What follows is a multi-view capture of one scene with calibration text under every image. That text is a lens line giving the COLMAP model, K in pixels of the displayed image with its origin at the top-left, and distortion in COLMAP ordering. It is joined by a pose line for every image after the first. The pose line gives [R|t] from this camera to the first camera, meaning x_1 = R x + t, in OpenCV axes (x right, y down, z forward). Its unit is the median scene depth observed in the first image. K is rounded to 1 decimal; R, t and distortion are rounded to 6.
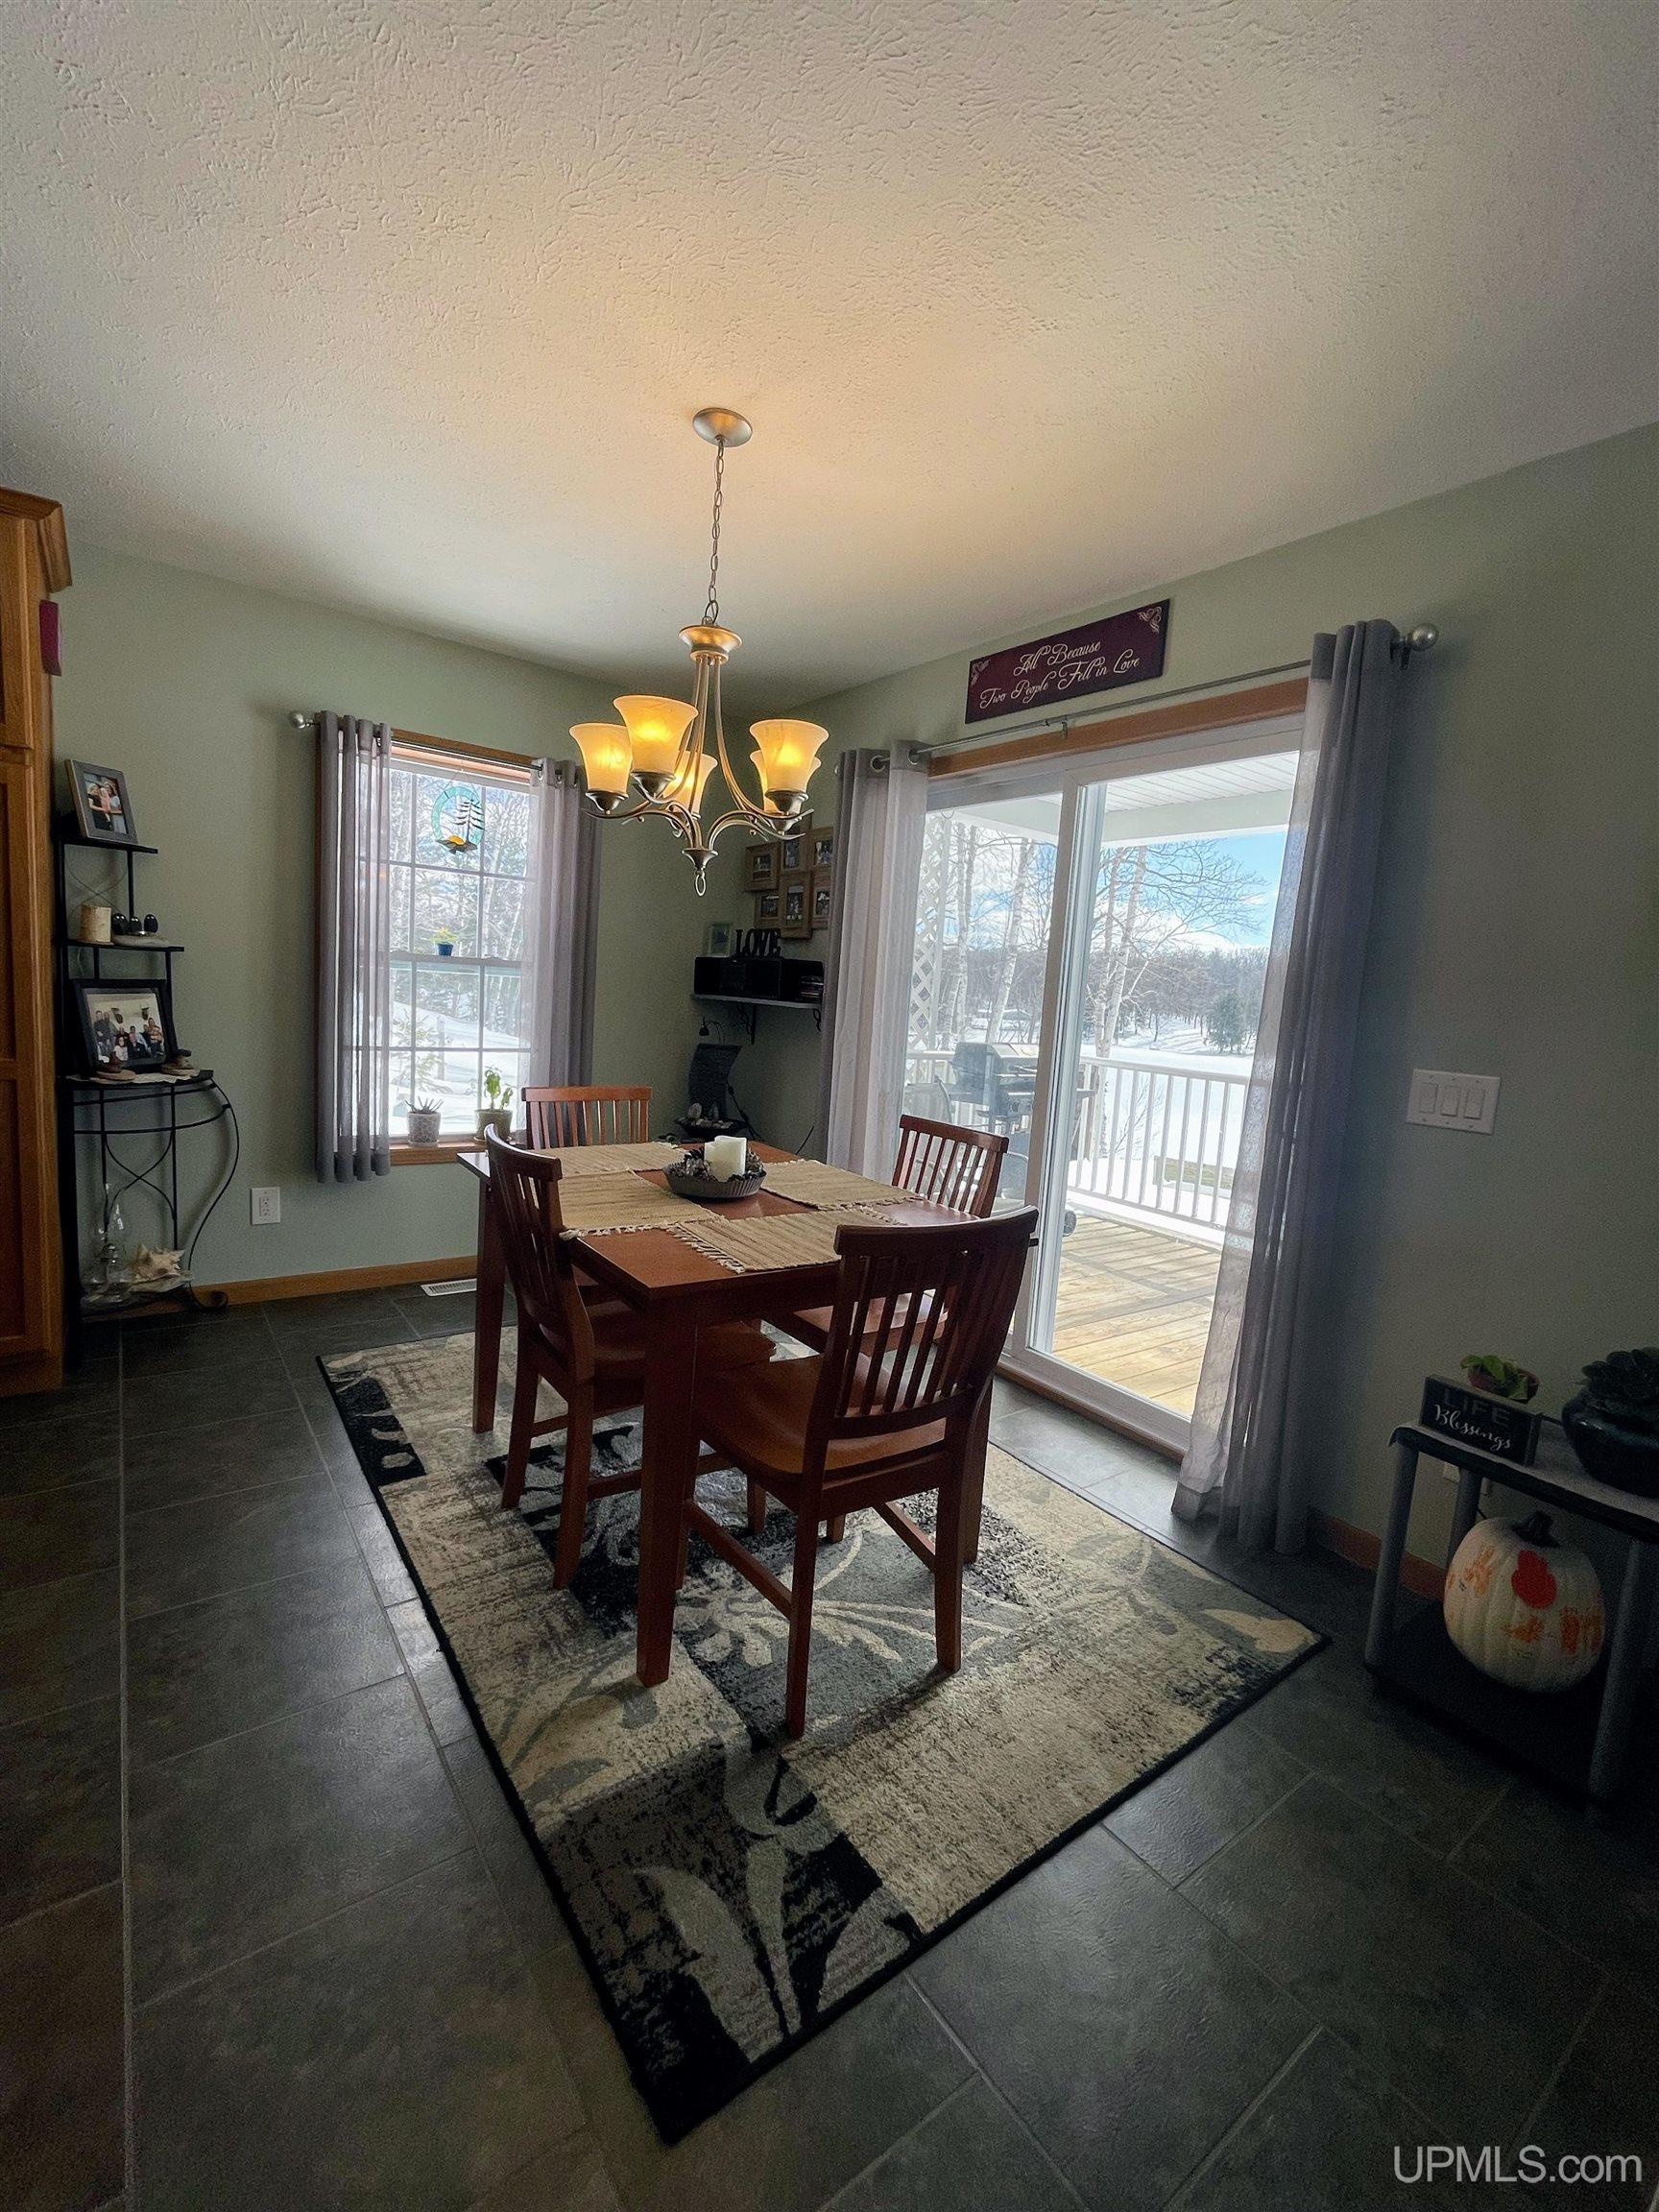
lens RADIAL K [[956.5, 0, 825.7], [0, 956.5, 1102.5], [0, 0, 1]] dist [0.001762, 0.000024]
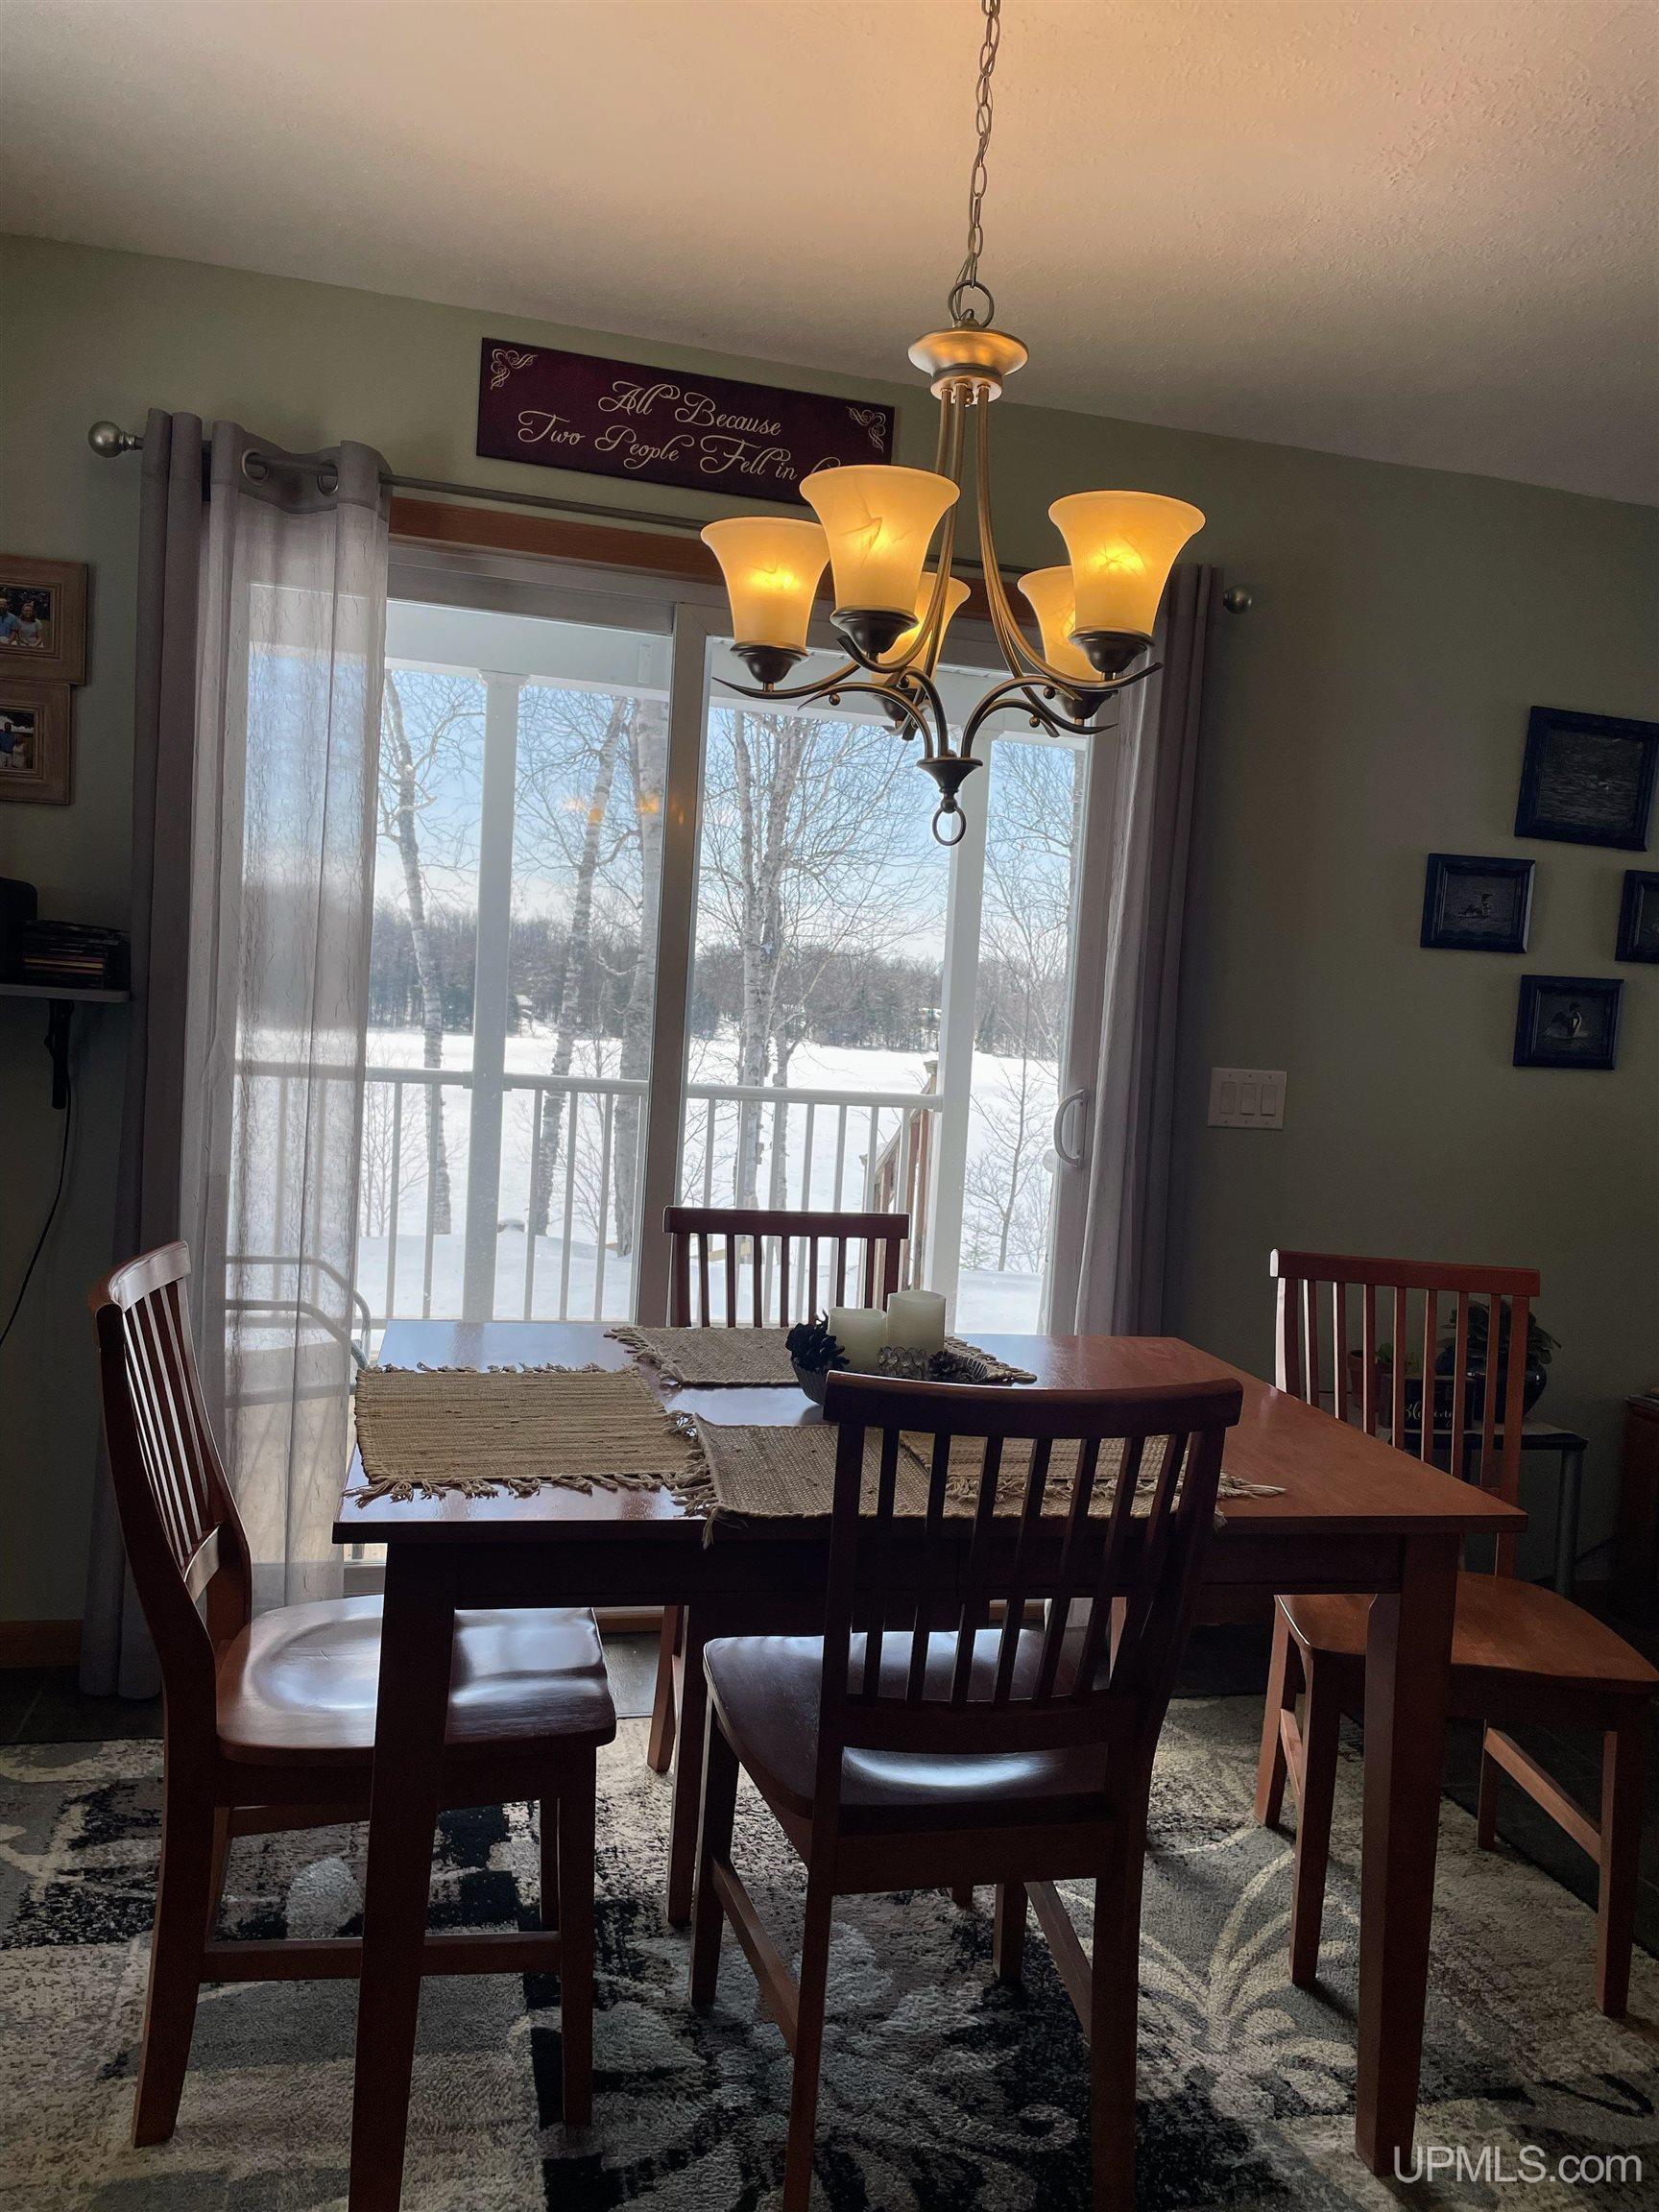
lens RADIAL K [[1680.6, 0, 868.1], [0, 1680.6, 1101.4], [0, 0, 1]] dist [0.050187, -0.063543]
pose [[0.373874, -0.097477, 0.922343, -0.812456], [0.071645, 0.994526, 0.076064, -0.121056], [-0.924708, 0.037643, 0.378811, 0.566874]]
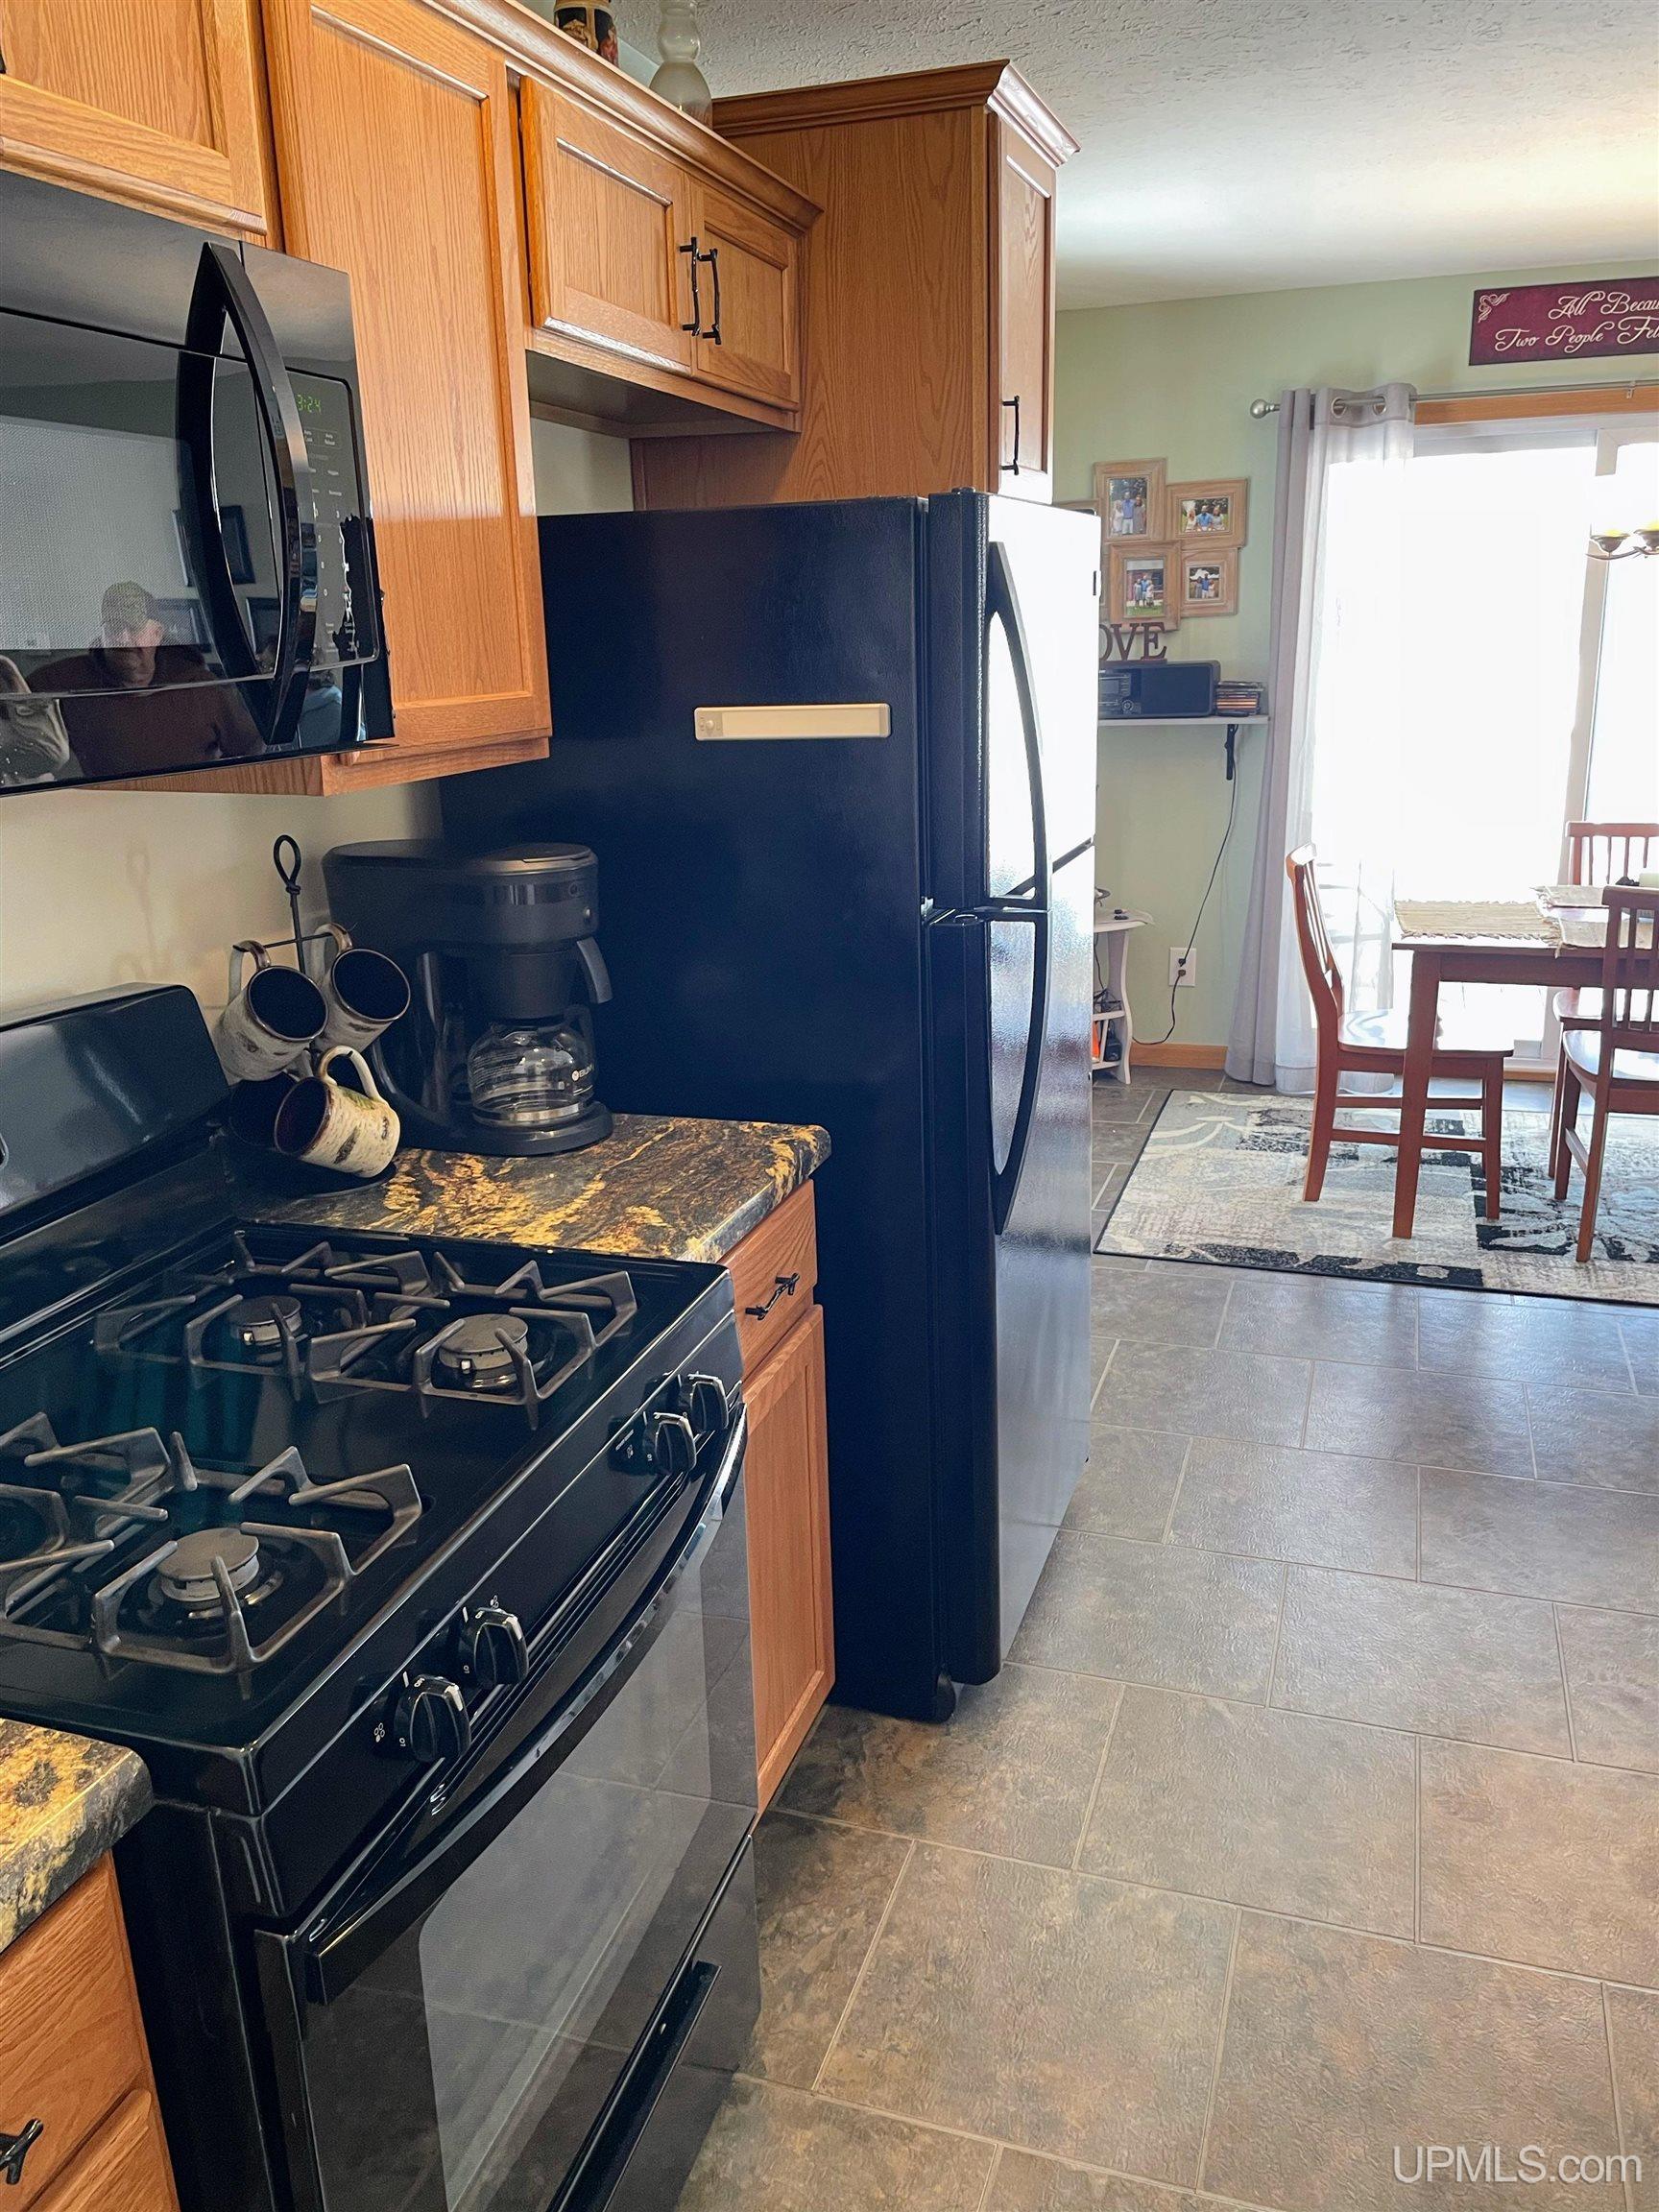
lens RADIAL K [[1680.6, 0, 824.2], [0, 1680.6, 1112.9], [0, 0, 1]] dist [0.050187, -0.063543]
pose [[0.816400, -0.250638, 0.520261, -1.595051], [0.156021, 0.963133, 0.219162, -0.209593], [-0.556011, -0.097753, 0.825407, -0.015935]]
